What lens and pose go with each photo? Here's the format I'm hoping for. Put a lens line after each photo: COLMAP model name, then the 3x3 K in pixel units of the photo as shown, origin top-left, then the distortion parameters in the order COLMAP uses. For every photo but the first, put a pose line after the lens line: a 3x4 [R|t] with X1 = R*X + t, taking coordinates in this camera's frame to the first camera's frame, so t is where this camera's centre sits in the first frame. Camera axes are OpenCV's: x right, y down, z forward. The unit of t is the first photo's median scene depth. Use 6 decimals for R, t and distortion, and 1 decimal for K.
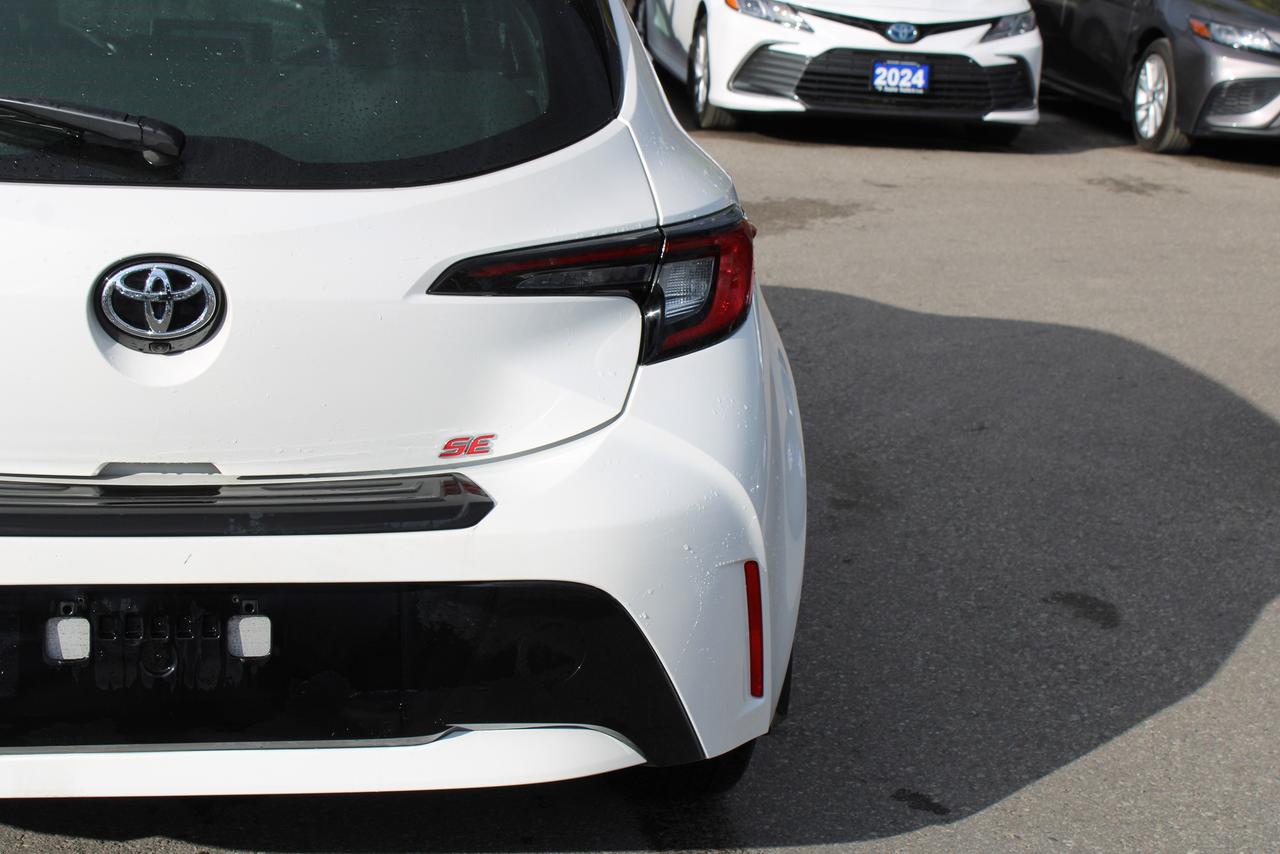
lens RADIAL K [[2215.7, 0, 640.0], [0, 2215.7, 427.0], [0, 0, 1]] dist [-0.011931, 0.173986]
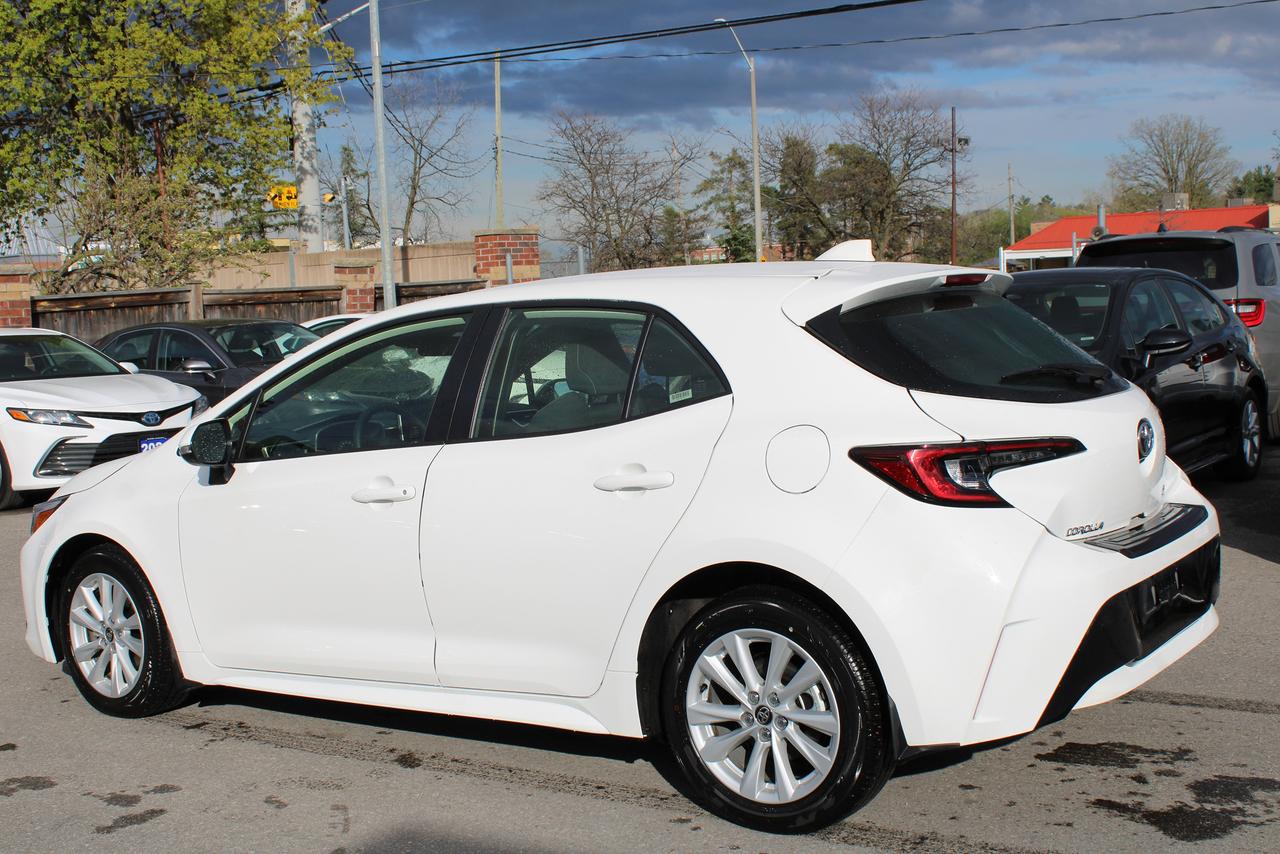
lens RADIAL K [[1528.6, 0, 640.0], [0, 1528.6, 427.0], [0, 0, 1]] dist [-0.098302, 0.164388]
pose [[0.712627, -0.150472, 0.685216, -1.452700], [0.262524, 0.962960, -0.061562, -0.096102], [-0.650572, 0.223757, 0.725733, 0.186477]]
